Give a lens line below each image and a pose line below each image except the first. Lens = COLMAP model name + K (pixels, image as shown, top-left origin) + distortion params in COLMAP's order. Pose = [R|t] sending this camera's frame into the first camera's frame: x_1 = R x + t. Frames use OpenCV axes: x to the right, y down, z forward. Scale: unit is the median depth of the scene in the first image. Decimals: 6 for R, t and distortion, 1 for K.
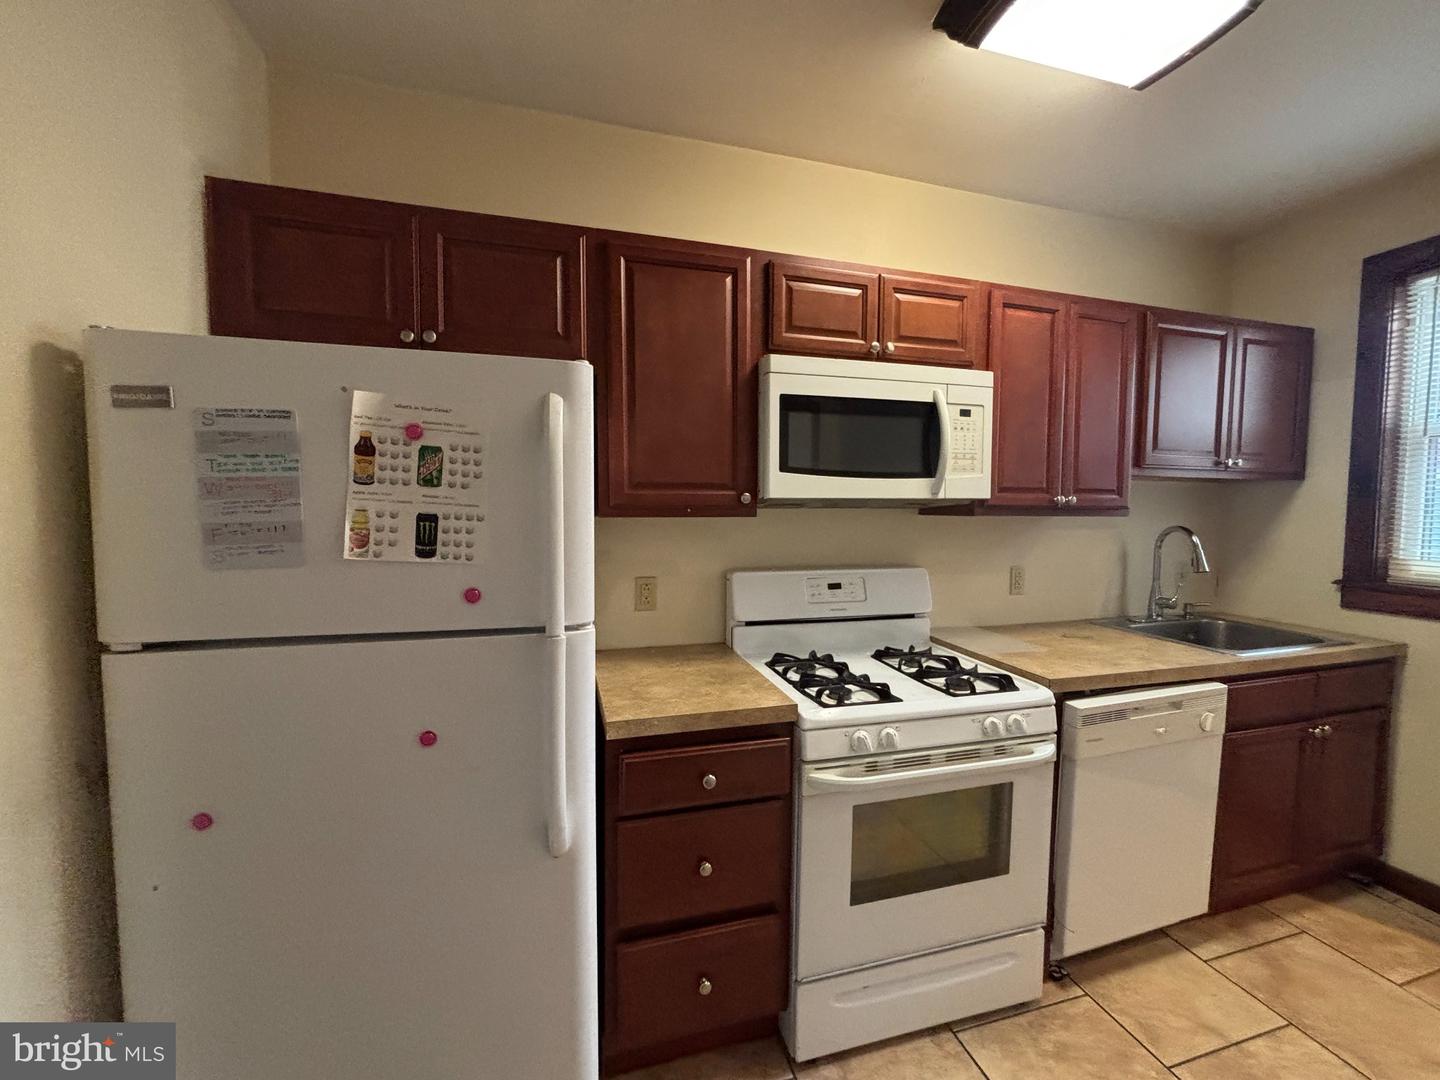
lens RADIAL K [[565.7, 0, 726.8], [0, 565.7, 537.3], [0, 0, 1]] dist [-0.000172, 0.000056]
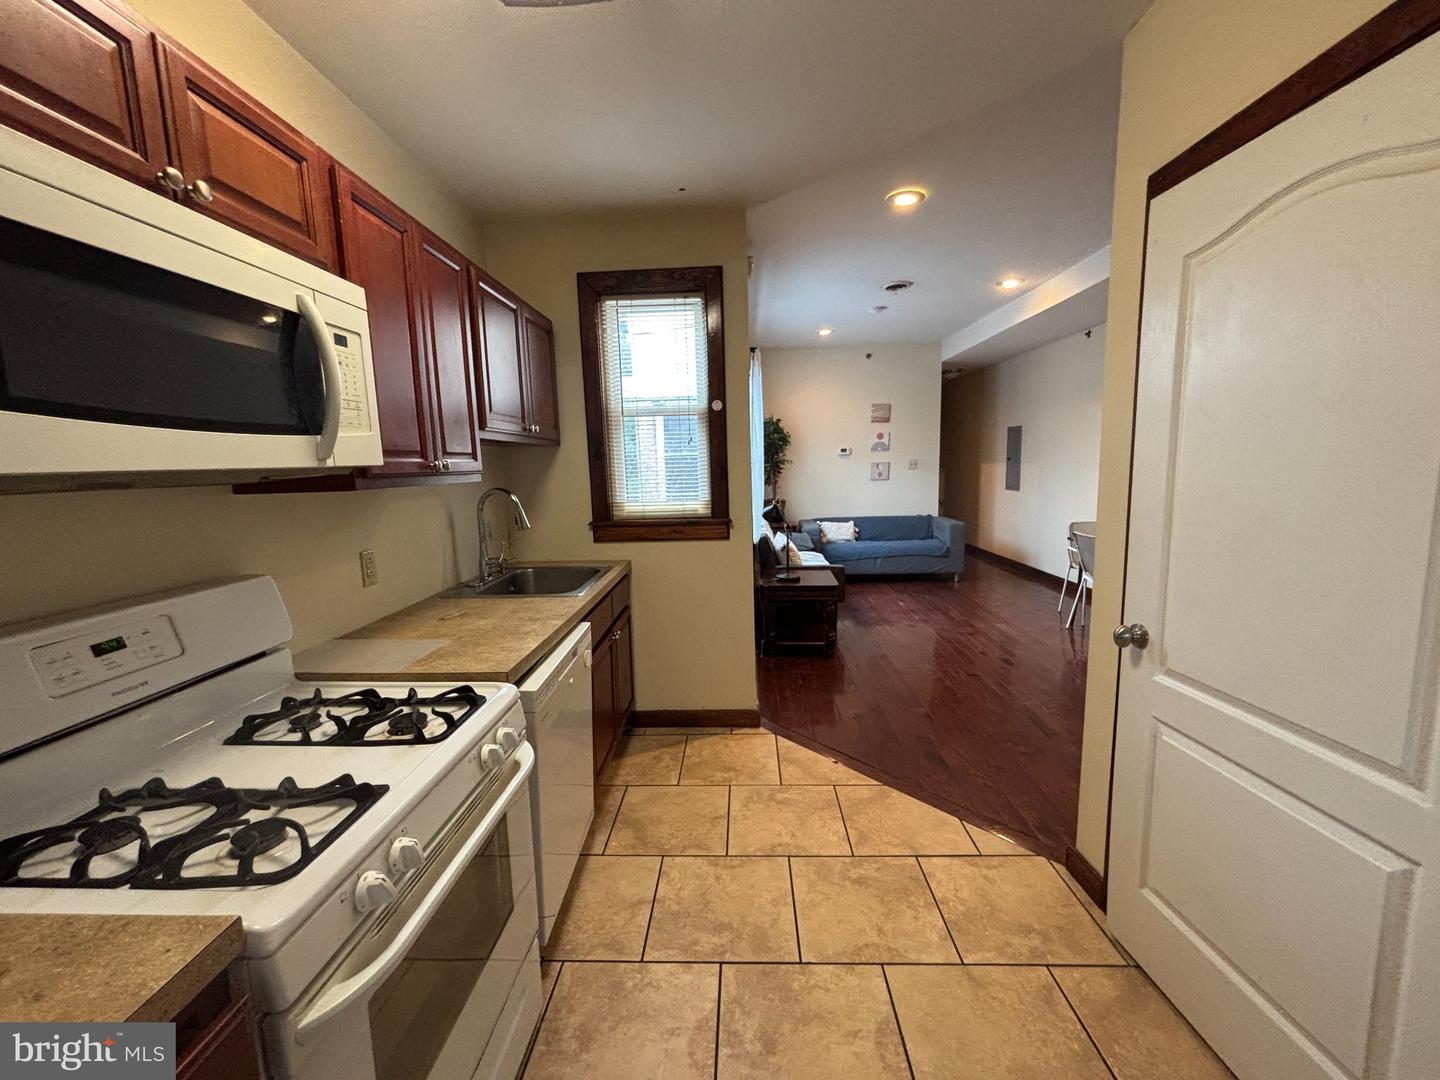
lens RADIAL K [[576.3, 0, 719.6], [0, 576.3, 537.4], [0, 0, 1]] dist [-0.001742, -0.000136]
pose [[0.312231, -0.136943, 0.940084, -0.120023], [0.079586, 0.989848, 0.117759, -0.030064], [-0.946667, 0.038049, 0.319960, 0.354662]]
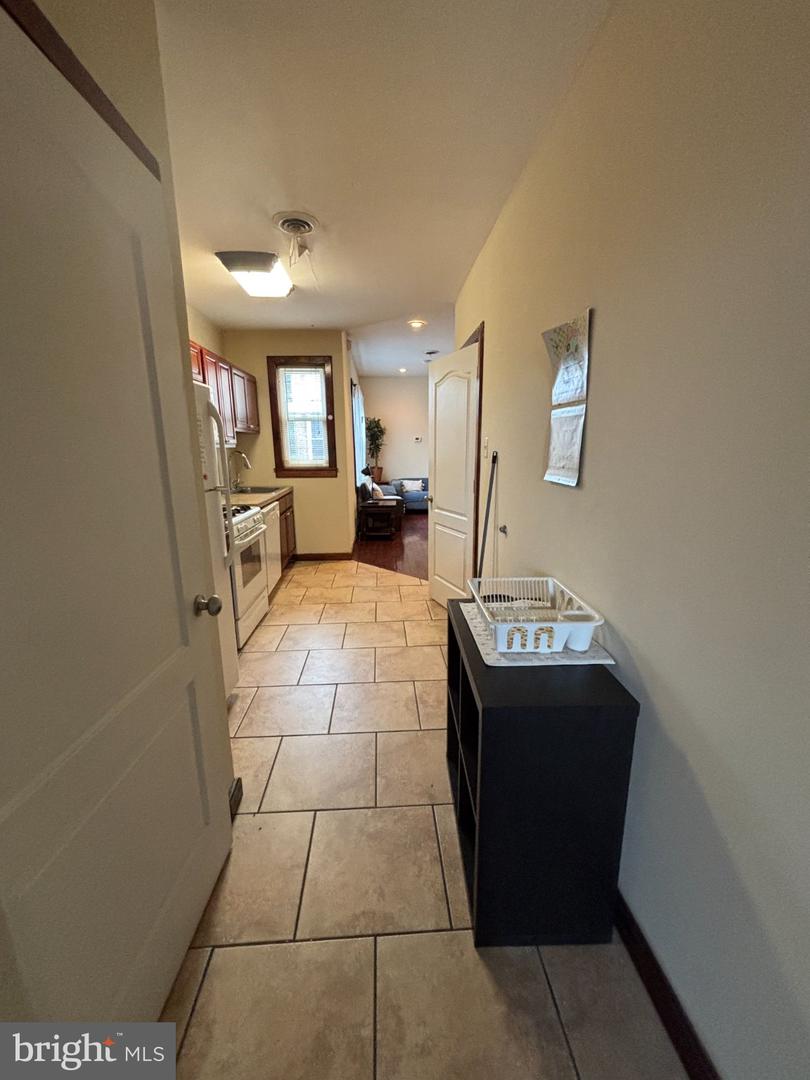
lens RADIAL K [[434.7, 0, 406.2], [0, 434.7, 544.0], [0, 0, 1]] dist [-0.004349, -0.000198]
pose [[0.212664, -0.222260, 0.951512, -1.286703], [0.062075, 0.974893, 0.213848, 0.019604], [-0.975152, 0.013588, 0.221121, -0.217130]]
